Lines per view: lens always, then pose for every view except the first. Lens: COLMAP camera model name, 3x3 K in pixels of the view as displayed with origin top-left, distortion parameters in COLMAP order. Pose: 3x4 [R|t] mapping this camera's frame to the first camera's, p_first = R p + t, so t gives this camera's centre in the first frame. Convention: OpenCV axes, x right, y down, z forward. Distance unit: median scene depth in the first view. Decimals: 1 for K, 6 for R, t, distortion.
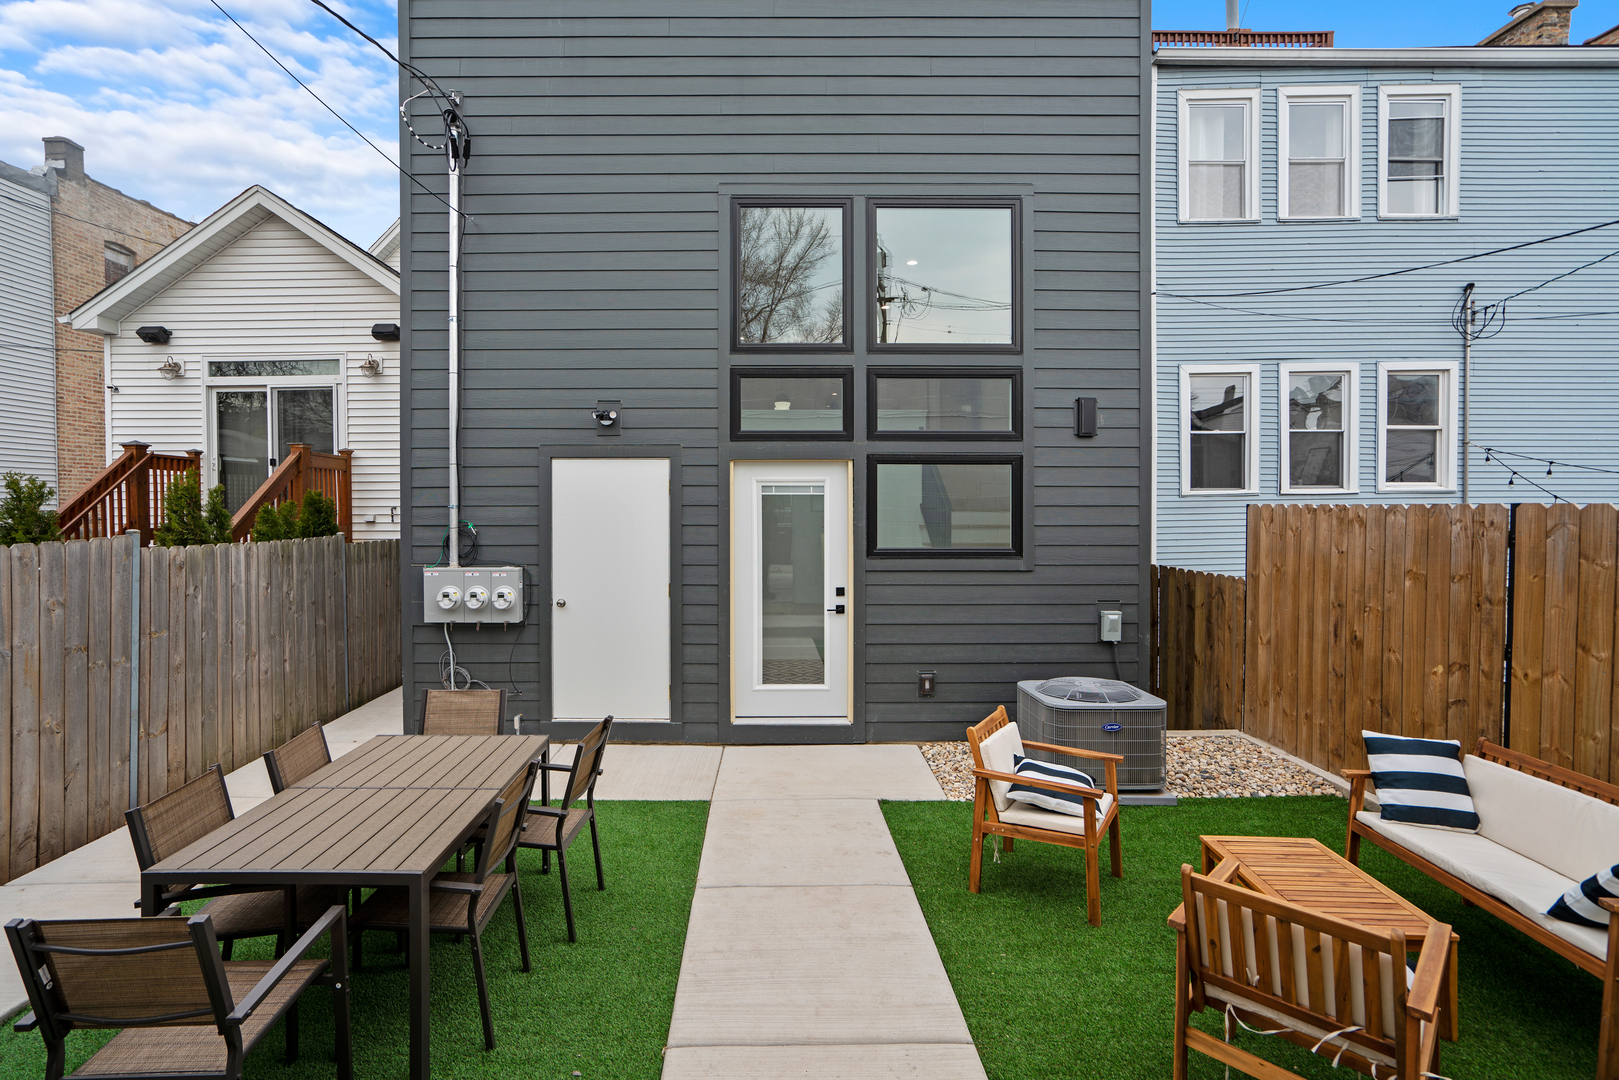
lens RADIAL K [[795.4, 0, 803.6], [0, 795.4, 545.5], [0, 0, 1]] dist [-0.039115, 0.021703]
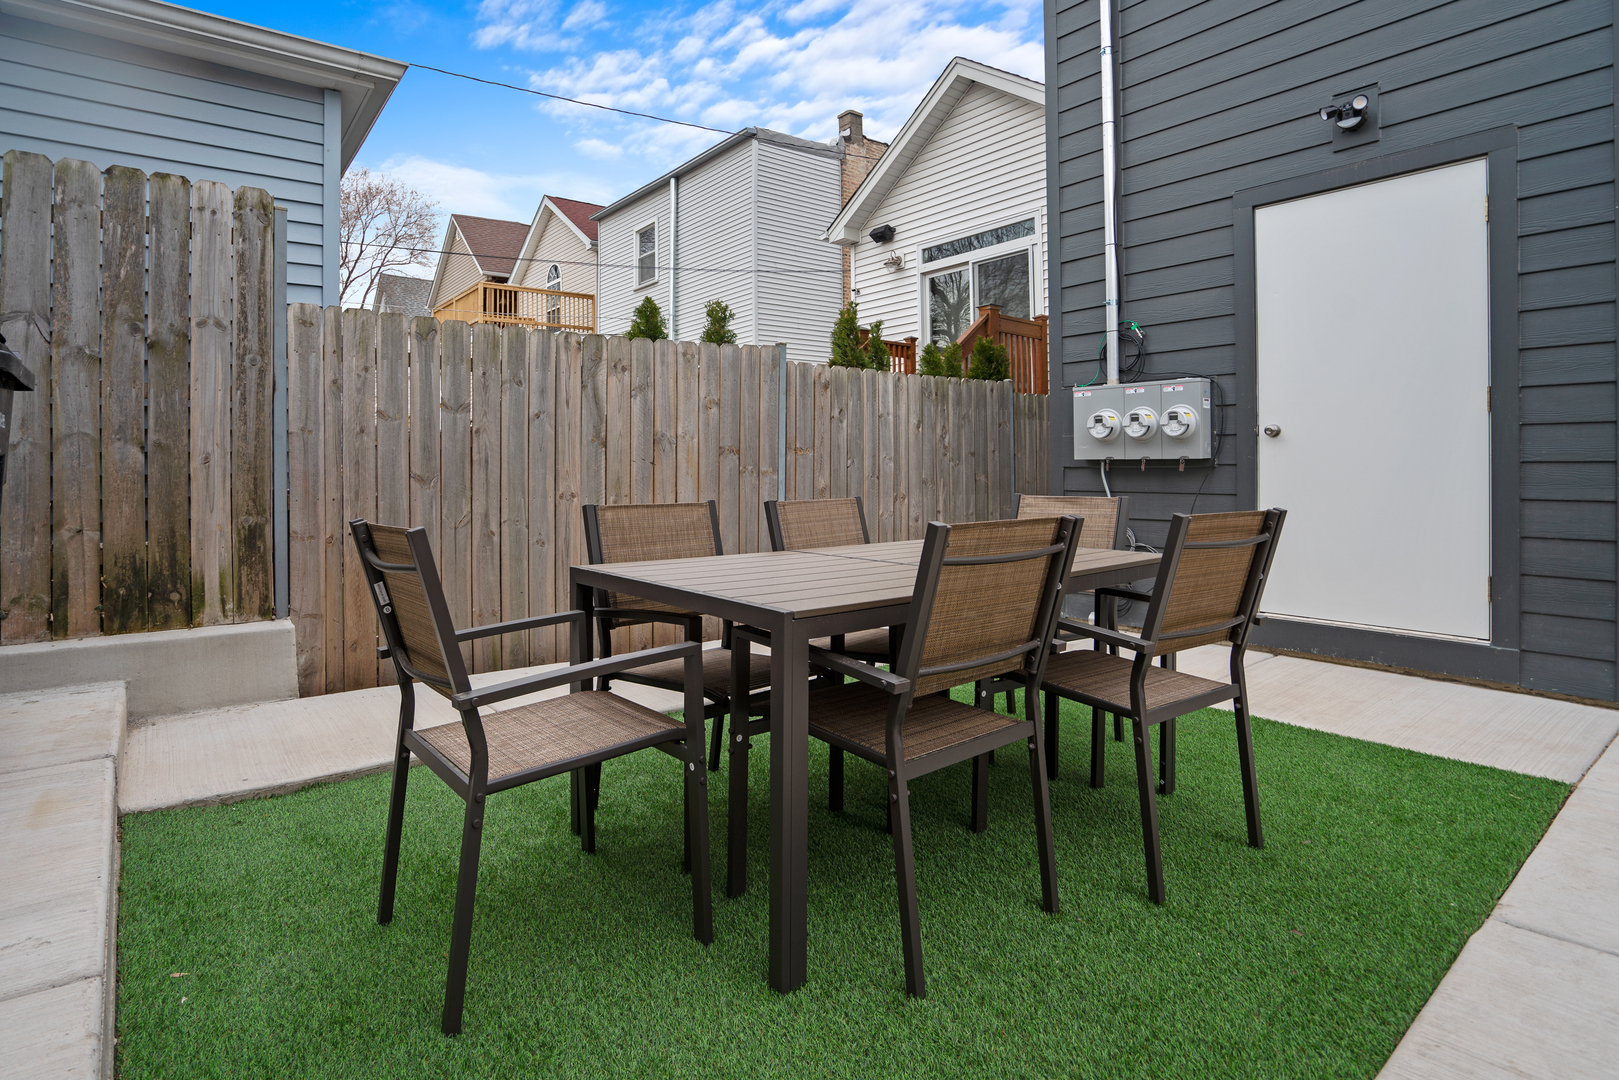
lens RADIAL K [[827.4, 0, 752.9], [0, 827.4, 492.1], [0, 0, 1]] dist [-0.053152, 0.022809]
pose [[0.563211, -0.010509, -0.826247, 0.000131], [-0.030528, 0.998972, -0.033515, 0.214981], [0.825749, 0.044100, 0.562311, 0.388640]]
